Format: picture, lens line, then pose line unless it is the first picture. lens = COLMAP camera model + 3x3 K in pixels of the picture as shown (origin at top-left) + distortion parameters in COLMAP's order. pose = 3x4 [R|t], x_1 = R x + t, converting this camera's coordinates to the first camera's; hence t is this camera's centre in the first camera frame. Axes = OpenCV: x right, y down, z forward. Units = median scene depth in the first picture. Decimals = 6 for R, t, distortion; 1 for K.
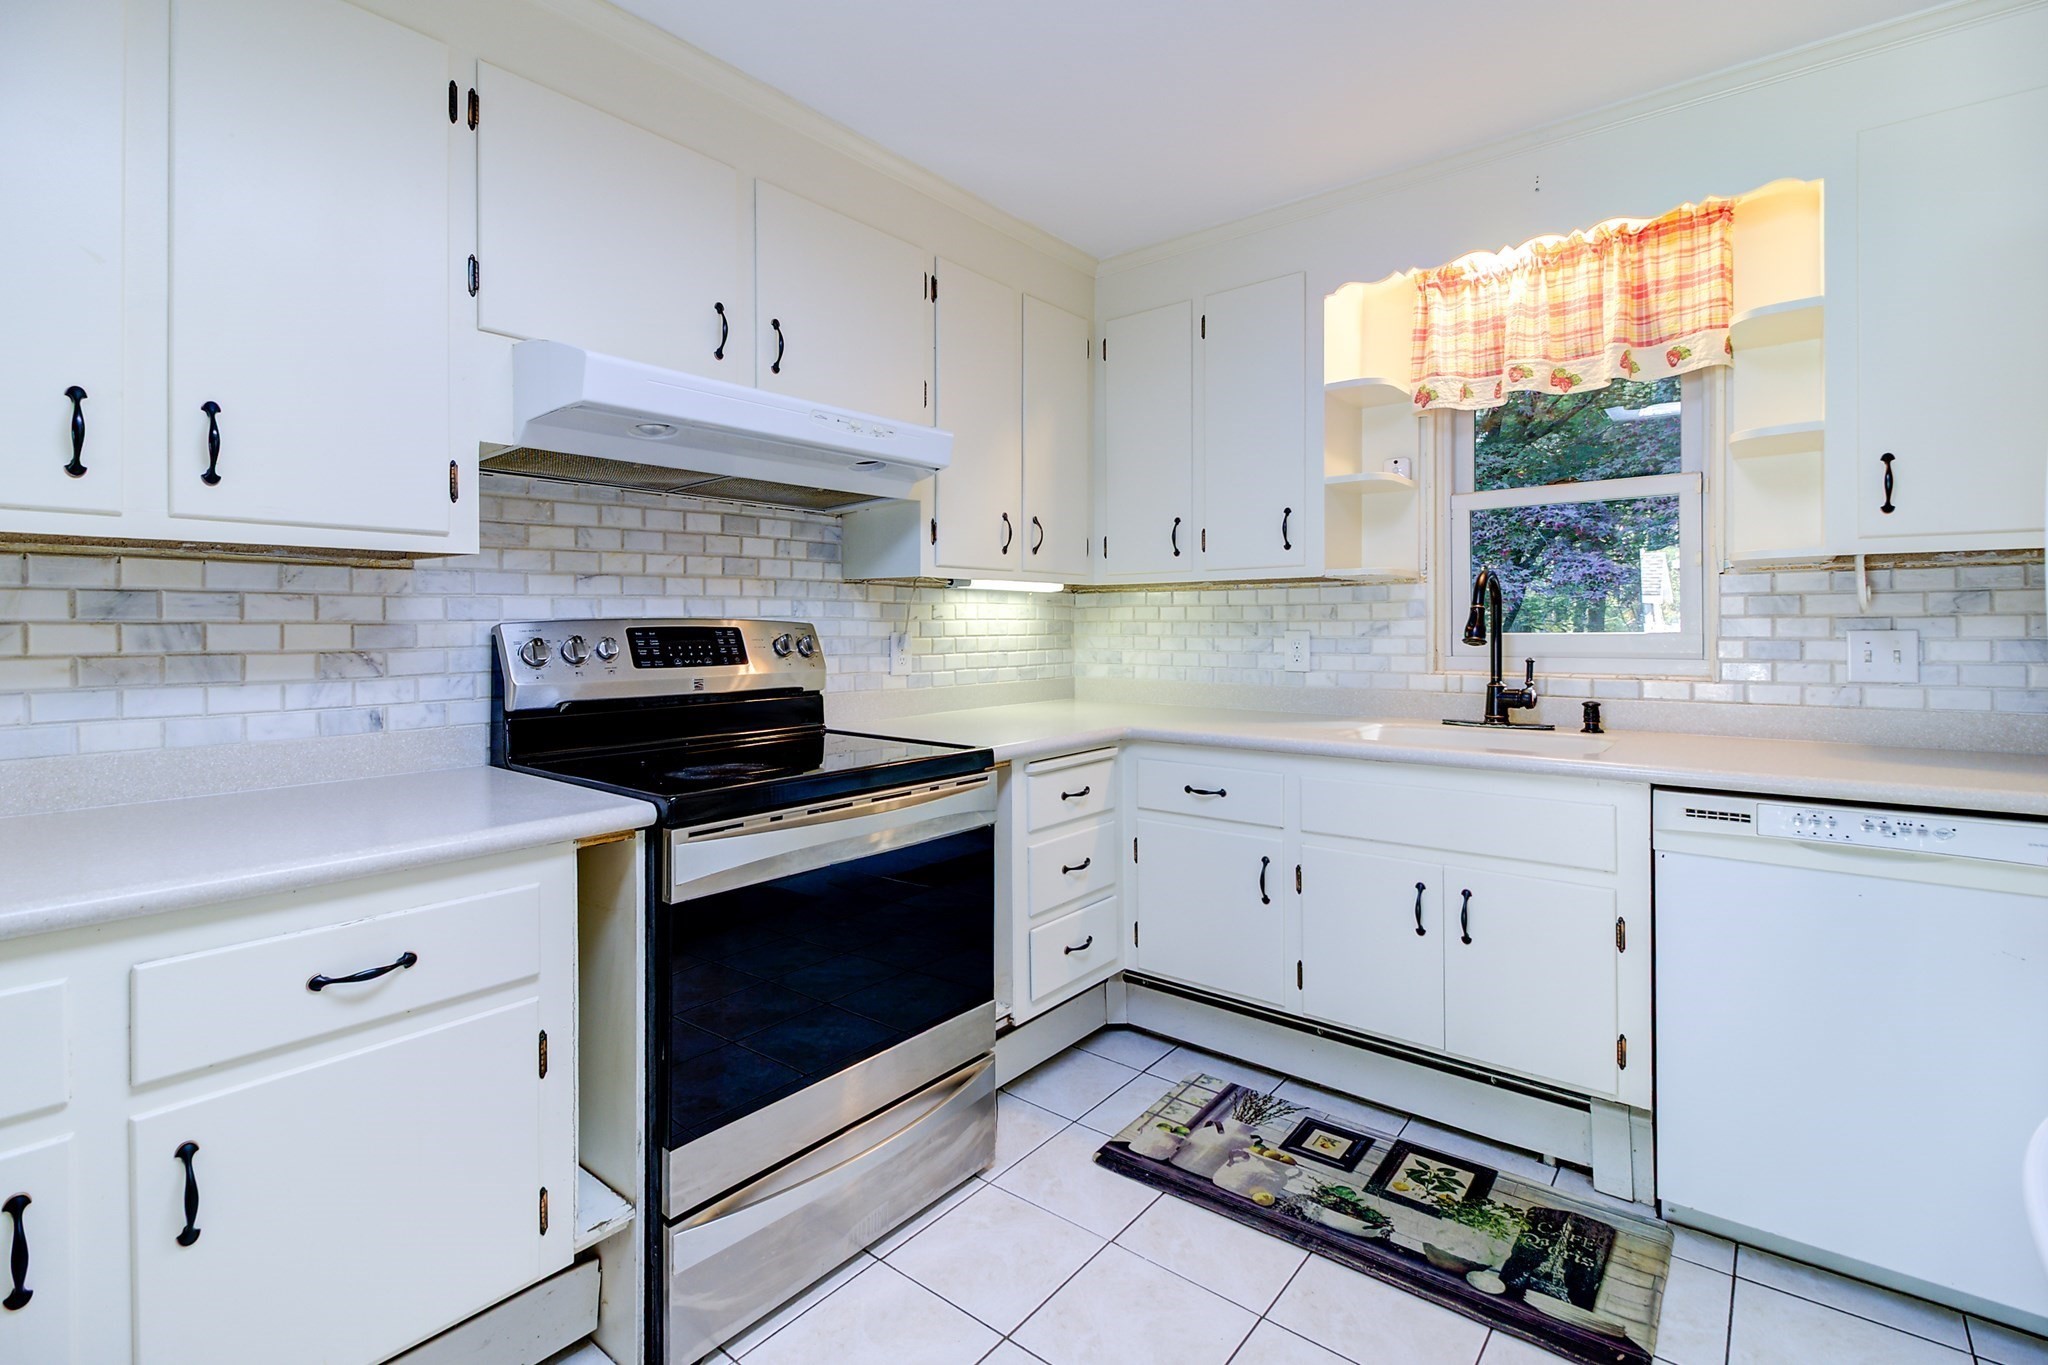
lens RADIAL K [[945.1, 0, 1018.8], [0, 945.1, 640.5], [0, 0, 1]] dist [0.001811, 0.000092]
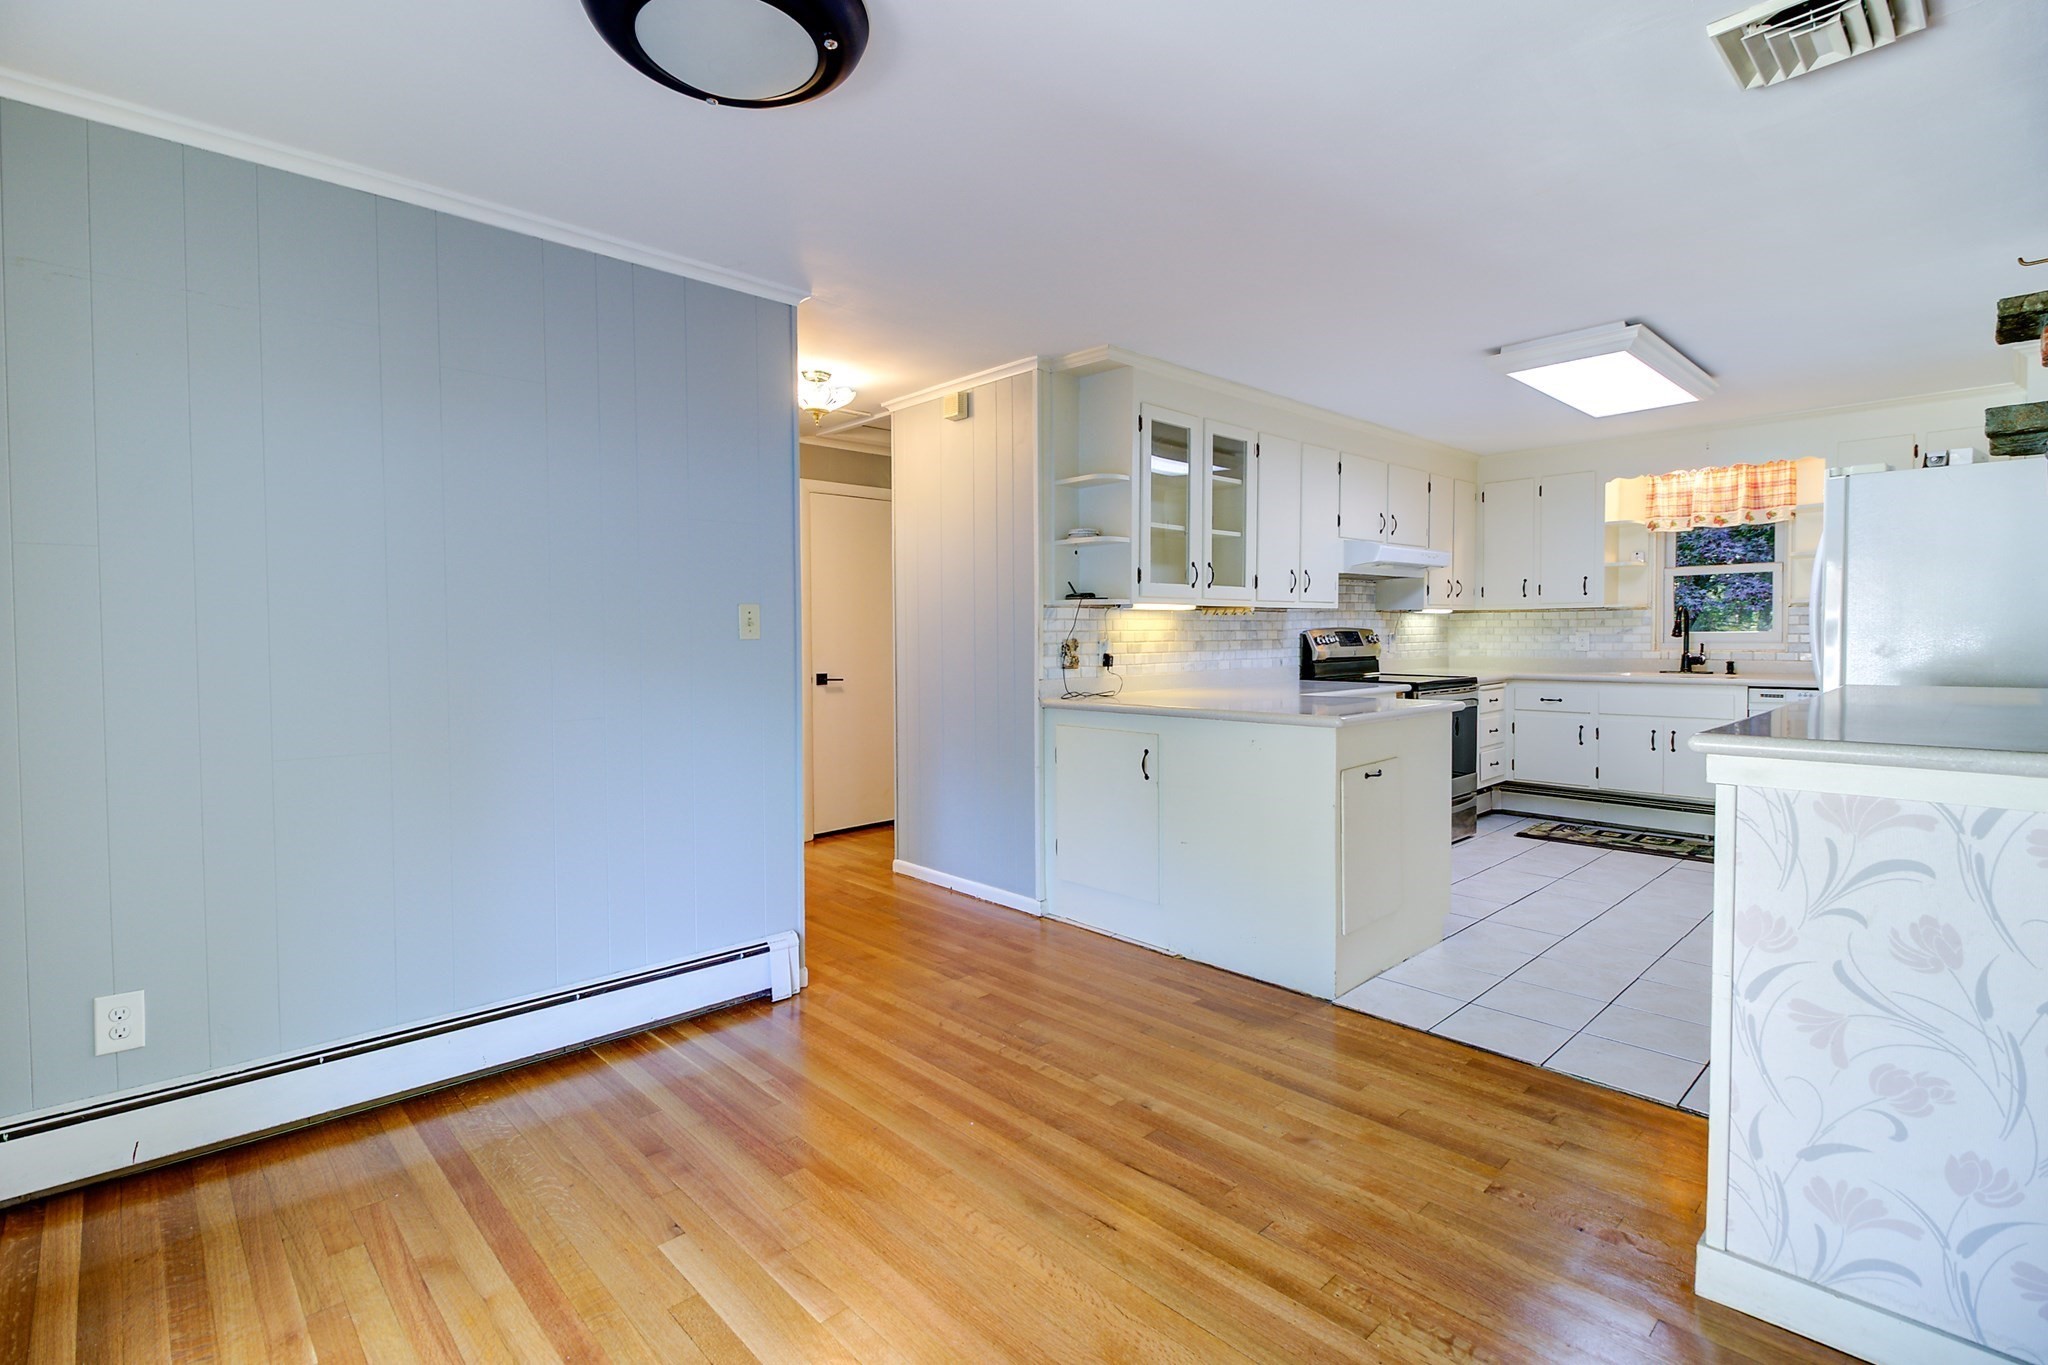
lens RADIAL K [[945.1, 0, 1022.9], [0, 945.1, 663.4], [0, 0, 1]] dist [0.001811, 0.000092]
pose [[0.989964, 0.000172, -0.141317, -0.762911], [0.002754, 0.999786, 0.020504, 0.016605], [0.141290, -0.020687, 0.989752, -1.497612]]
